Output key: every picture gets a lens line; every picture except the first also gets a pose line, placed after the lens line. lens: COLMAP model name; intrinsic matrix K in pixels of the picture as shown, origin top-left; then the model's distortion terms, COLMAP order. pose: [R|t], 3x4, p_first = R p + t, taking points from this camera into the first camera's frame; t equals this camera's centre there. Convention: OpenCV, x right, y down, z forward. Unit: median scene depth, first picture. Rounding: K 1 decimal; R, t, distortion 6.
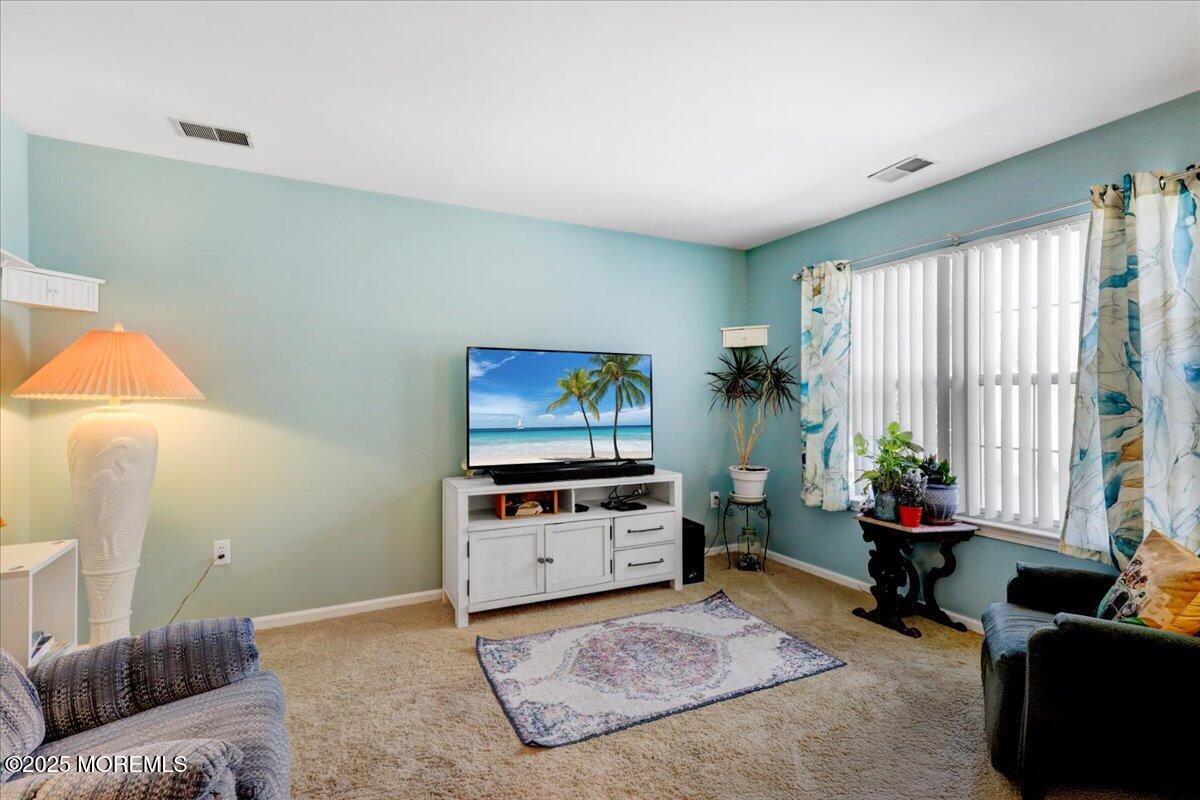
lens RADIAL K [[441.5, 0, 552.4], [0, 441.5, 403.0], [0, 0, 1]] dist [0.000652, 0.000048]
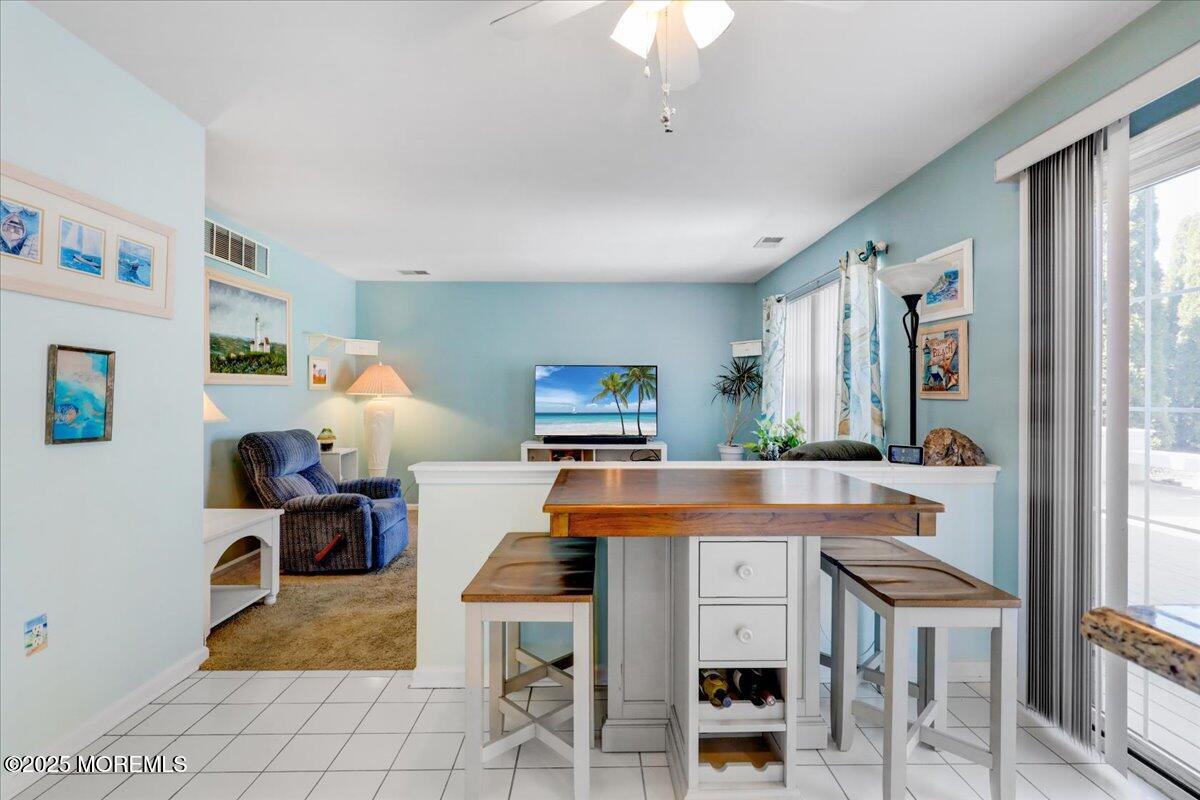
lens RADIAL K [[568.2, 0, 606.7], [0, 568.2, 398.7], [0, 0, 1]] dist [0.001991, 0.000144]
pose [[0.899470, 0.013139, -0.436785, 0.858093], [-0.013866, 0.999903, 0.001522, 0.005421], [0.436763, 0.004687, 0.899565, -0.700753]]
